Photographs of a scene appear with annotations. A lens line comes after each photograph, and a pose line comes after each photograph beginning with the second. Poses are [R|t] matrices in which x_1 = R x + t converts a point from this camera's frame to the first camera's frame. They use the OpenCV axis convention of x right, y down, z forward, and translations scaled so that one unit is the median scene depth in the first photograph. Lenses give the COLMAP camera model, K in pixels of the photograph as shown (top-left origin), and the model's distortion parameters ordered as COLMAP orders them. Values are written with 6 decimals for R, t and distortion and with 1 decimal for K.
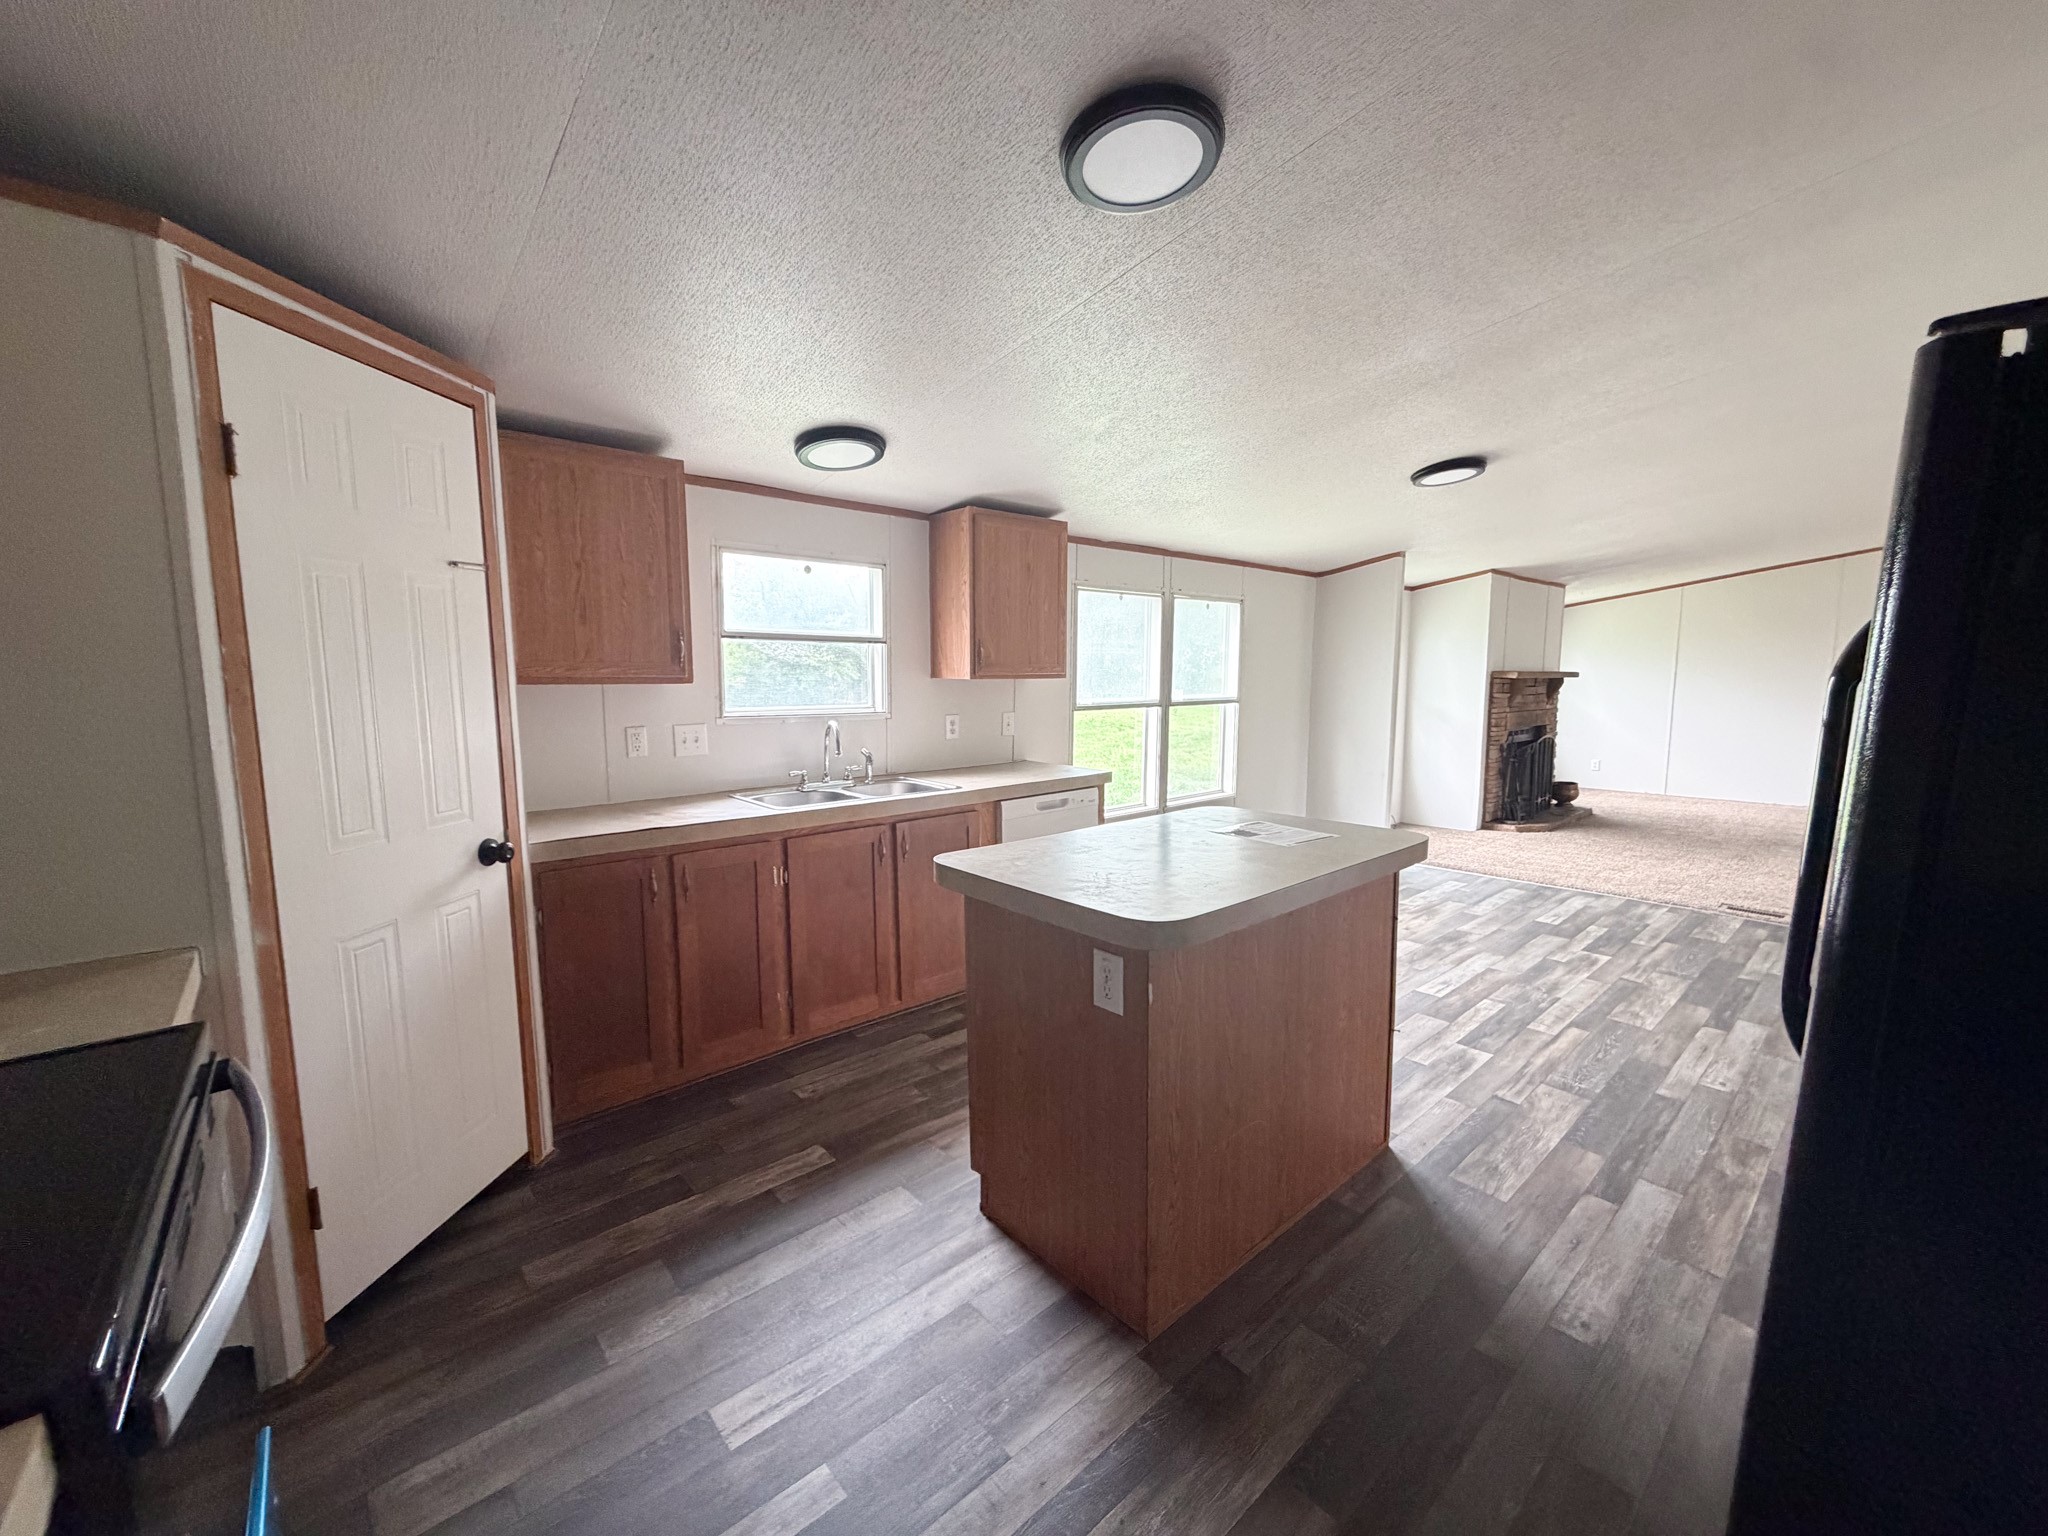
lens RADIAL K [[804.7, 0, 1034.6], [0, 804.7, 767.5], [0, 0, 1]] dist [0.010265, 0.000121]
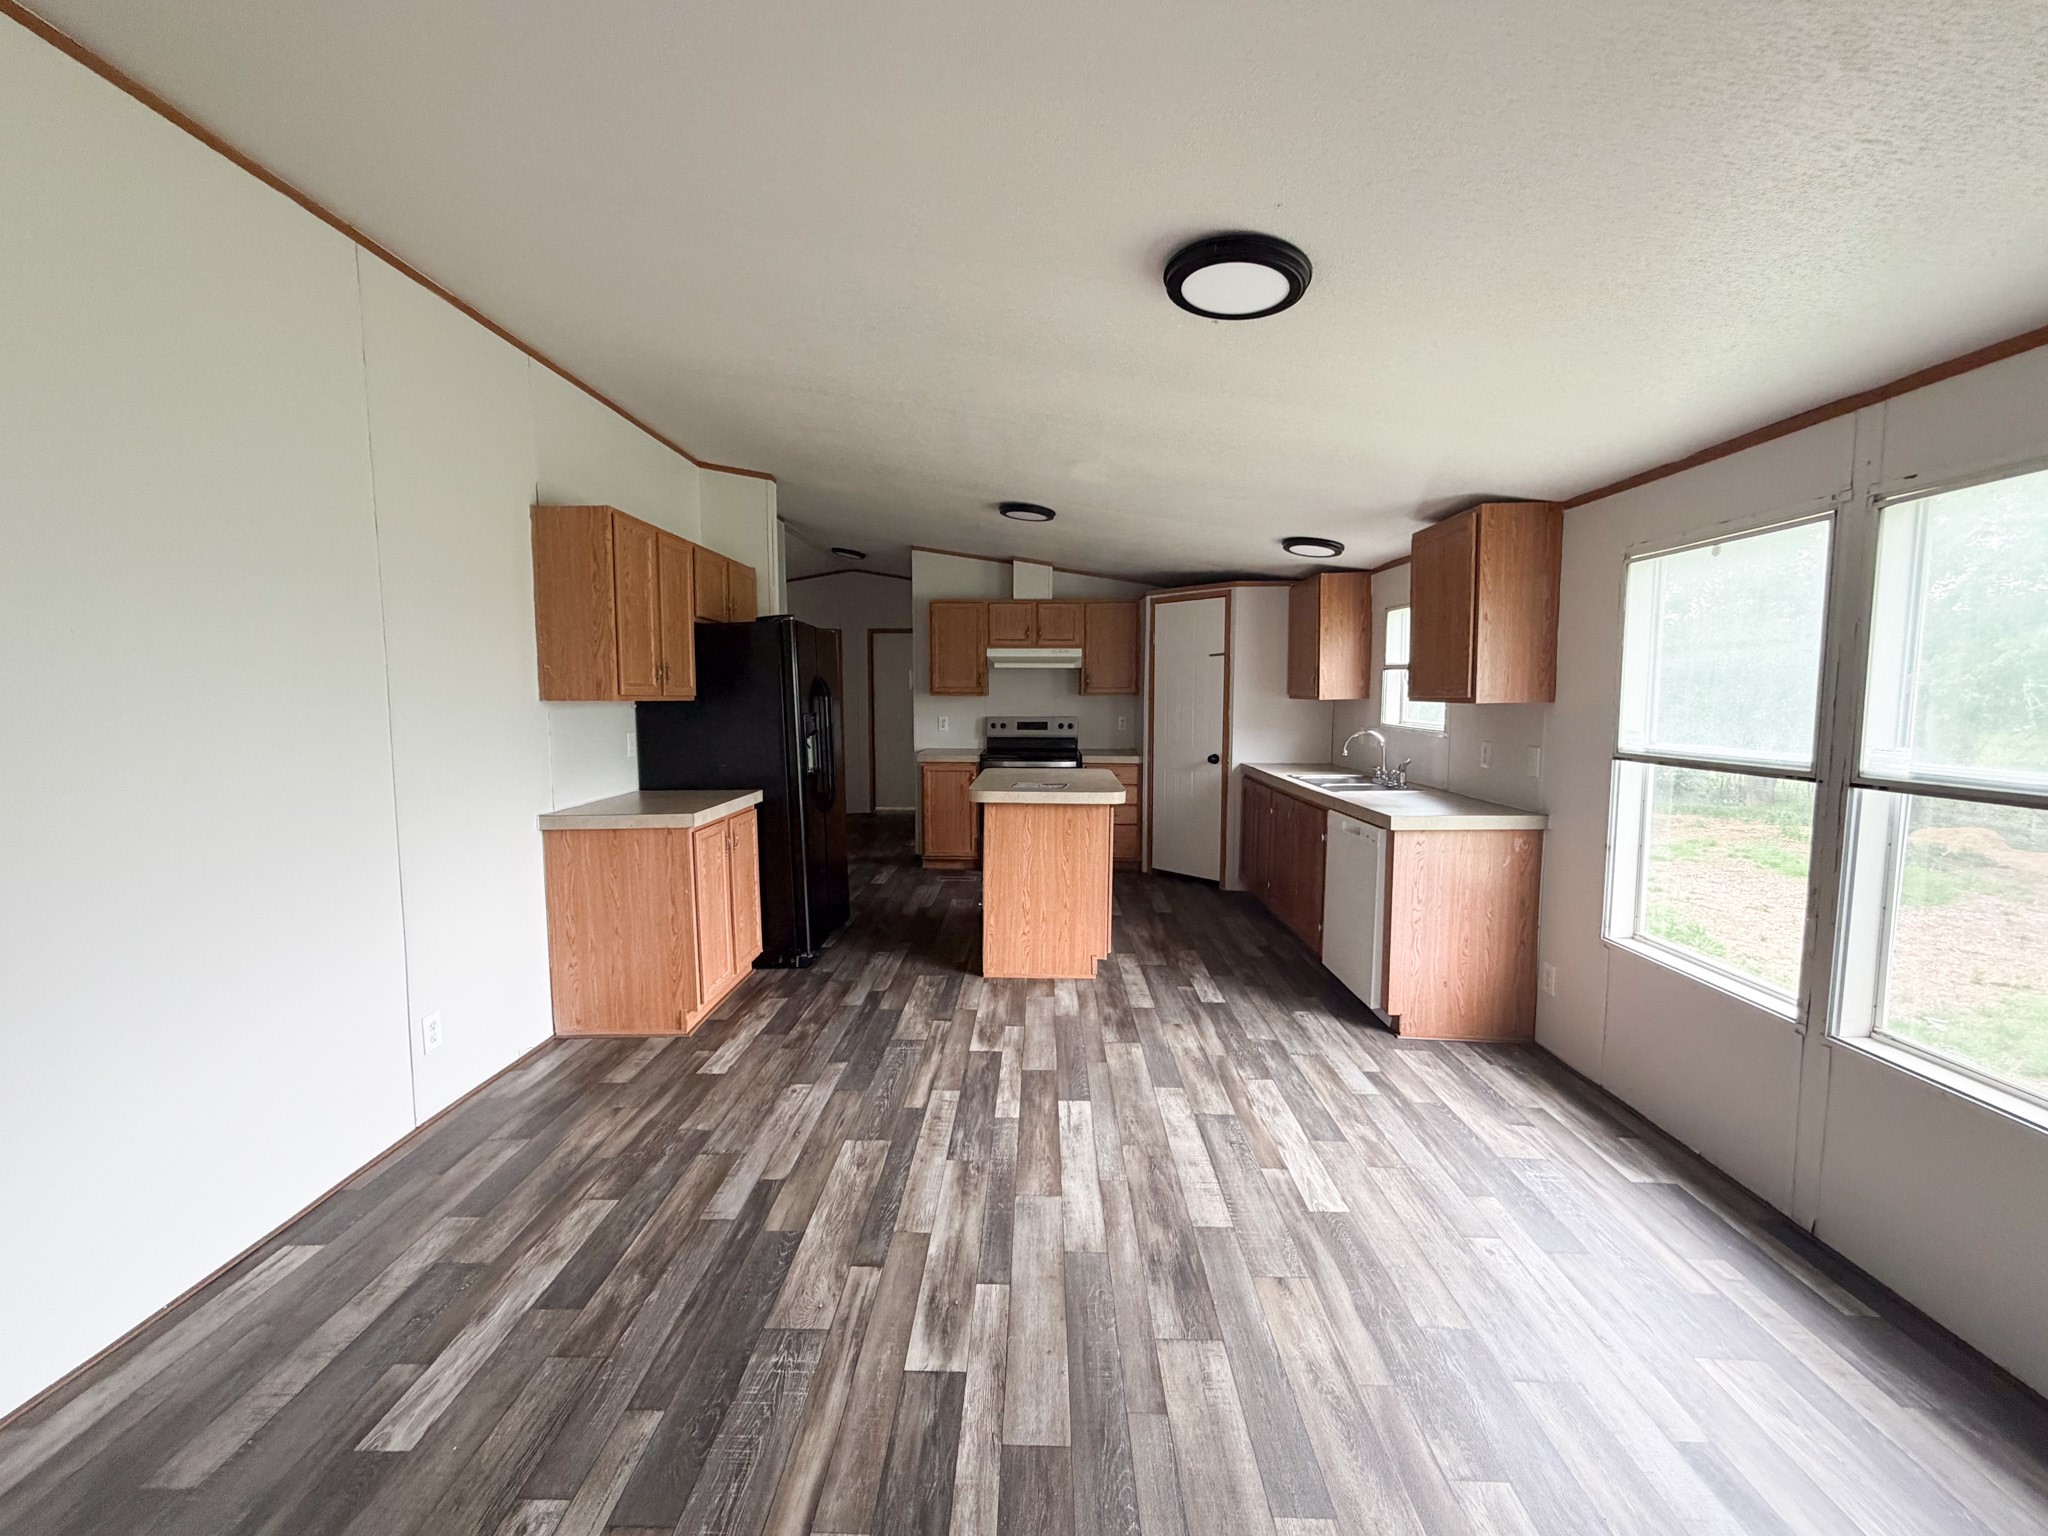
lens RADIAL K [[804.7, 0, 1025.2], [0, 804.7, 746.9], [0, 0, 1]] dist [0.010265, 0.000121]
pose [[-0.674118, 0.051797, -0.736806, 1.173561], [-0.088644, 0.984655, 0.150323, -0.191458], [0.733285, 0.166649, -0.659182, 1.544114]]
